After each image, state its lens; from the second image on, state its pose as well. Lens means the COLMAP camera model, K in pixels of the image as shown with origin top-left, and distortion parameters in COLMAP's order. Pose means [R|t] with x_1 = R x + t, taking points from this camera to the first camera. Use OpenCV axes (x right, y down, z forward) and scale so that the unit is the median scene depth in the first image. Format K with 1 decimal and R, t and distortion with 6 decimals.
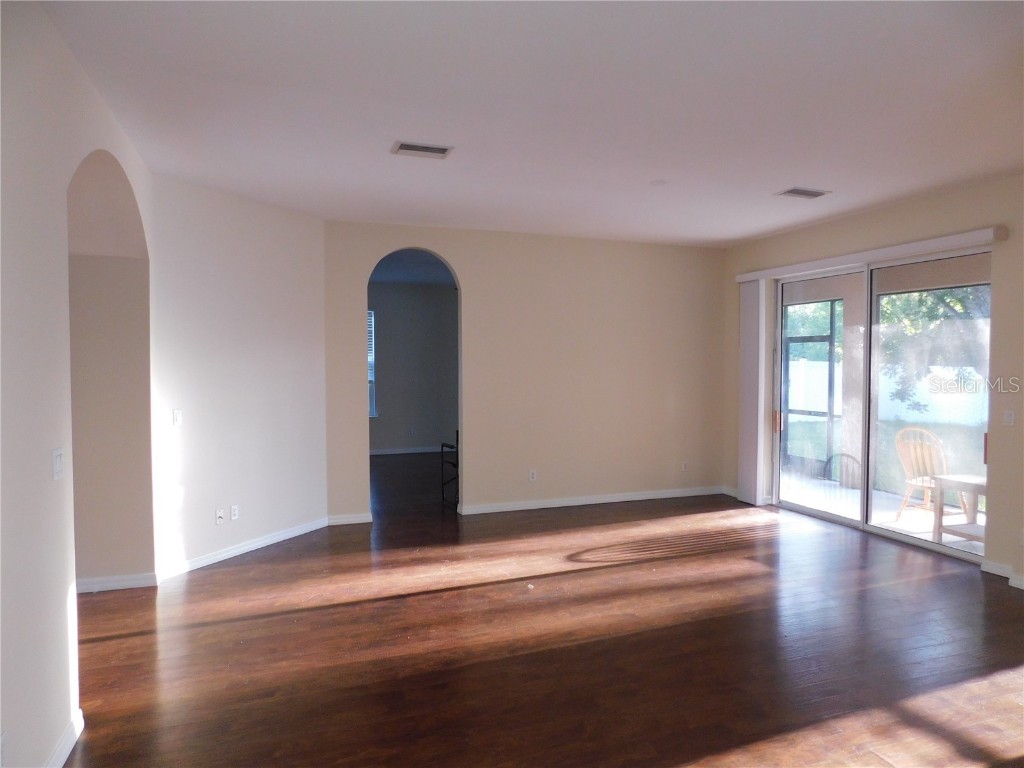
lens RADIAL K [[679.1, 0, 511.1], [0, 679.1, 379.8], [0, 0, 1]] dist [-0.078918, 0.064580]
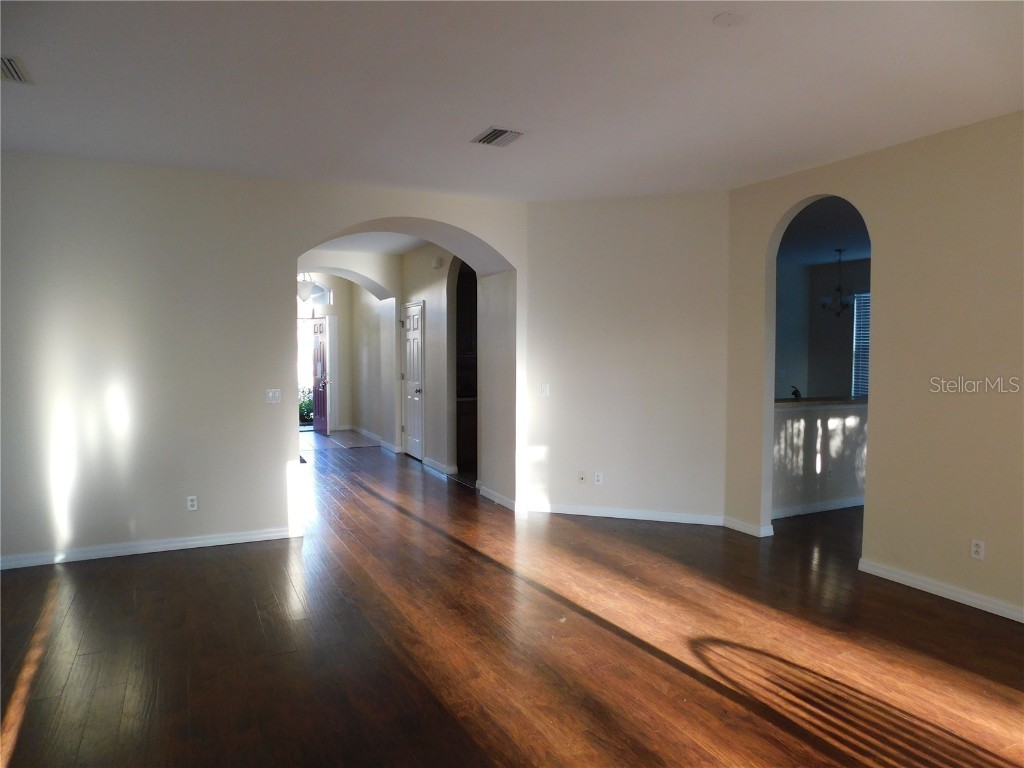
lens RADIAL K [[677.7, 0, 512.0], [0, 677.7, 384.0], [0, 0, 1]] dist [-0.059627, 0.047872]
pose [[0.130398, 0.061512, -0.989552, 0.710320], [-0.032418, 0.997804, 0.057754, -0.024354], [0.990932, 0.024548, 0.132105, 0.711948]]
